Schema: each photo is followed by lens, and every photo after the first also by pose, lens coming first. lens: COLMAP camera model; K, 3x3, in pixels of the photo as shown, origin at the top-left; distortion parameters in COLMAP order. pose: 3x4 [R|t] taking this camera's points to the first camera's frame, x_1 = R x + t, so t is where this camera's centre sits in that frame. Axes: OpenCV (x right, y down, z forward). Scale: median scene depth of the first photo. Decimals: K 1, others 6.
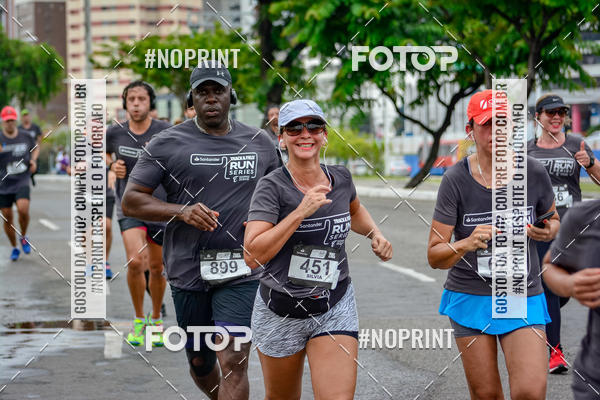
lens RADIAL K [[4102.2, 0, 300.0], [0, 4102.2, 200.0], [0, 0, 1]] dist [1.576281, 5.787219]
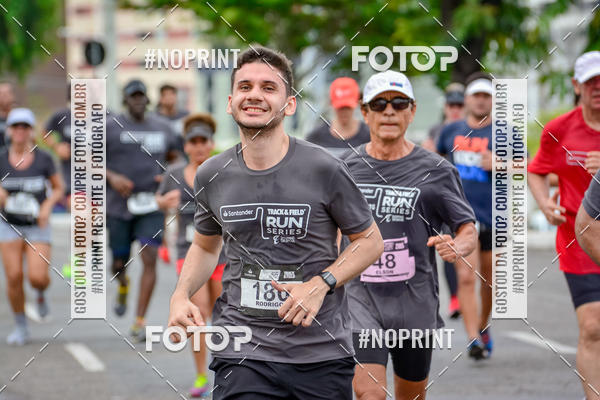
lens RADIAL K [[3189.0, 0, 300.0], [0, 3189.0, 200.0], [0, 0, 1]] dist [1.374194, 2.312994]
pose [[0.998993, -0.000674, 0.044854, -0.045362], [0.000057, 0.999906, 0.013747, -0.013516], [-0.044859, -0.013731, 0.998899, 0.598748]]
